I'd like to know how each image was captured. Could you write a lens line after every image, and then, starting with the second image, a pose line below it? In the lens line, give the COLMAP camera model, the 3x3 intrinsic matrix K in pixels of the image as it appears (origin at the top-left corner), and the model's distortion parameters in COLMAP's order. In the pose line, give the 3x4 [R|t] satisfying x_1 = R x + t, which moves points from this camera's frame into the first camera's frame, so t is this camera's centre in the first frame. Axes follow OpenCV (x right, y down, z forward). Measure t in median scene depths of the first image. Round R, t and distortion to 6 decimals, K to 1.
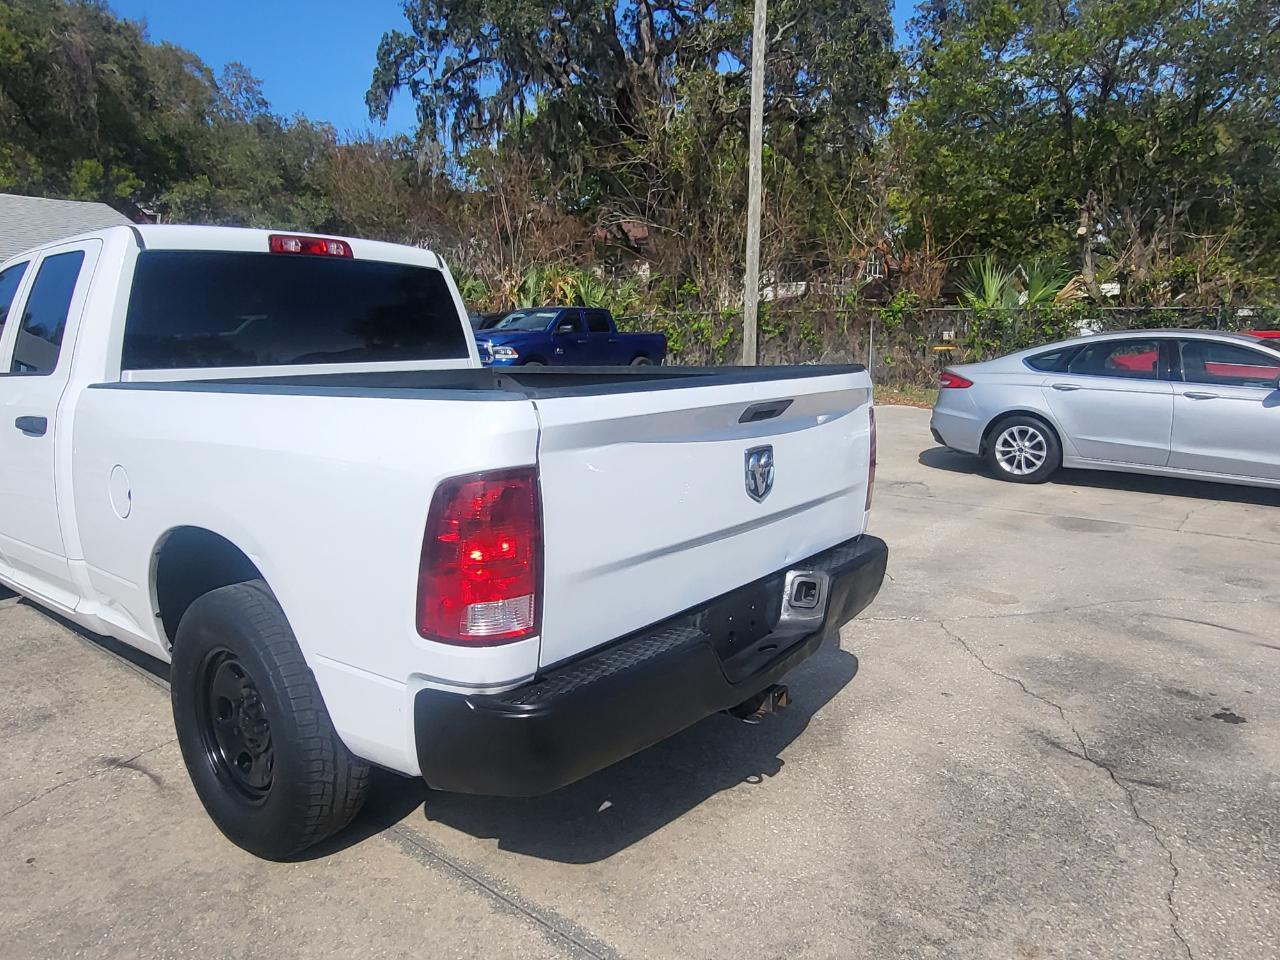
lens RADIAL K [[846.9, 0, 635.7], [0, 846.9, 530.5], [0, 0, 1]] dist [0.003000, -0.001912]
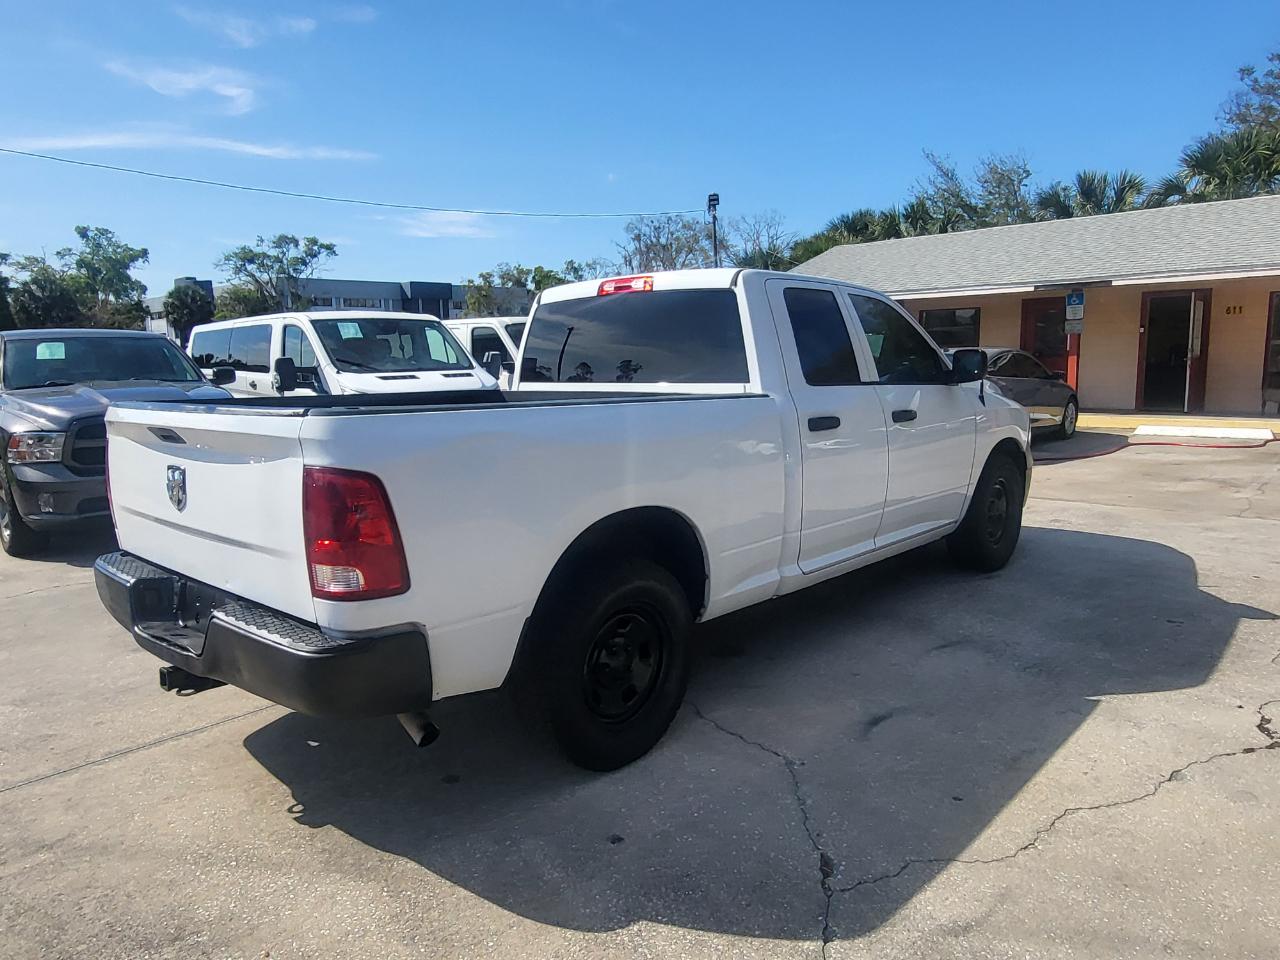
lens RADIAL K [[847.9, 0, 641.7], [0, 847.9, 526.8], [0, 0, 1]] dist [0.005162, -0.006832]
pose [[-0.043378, 0.201258, -0.978577, 0.975310], [-0.203500, 0.957184, 0.205879, -0.297679], [0.978114, 0.208071, -0.000565, 1.249661]]
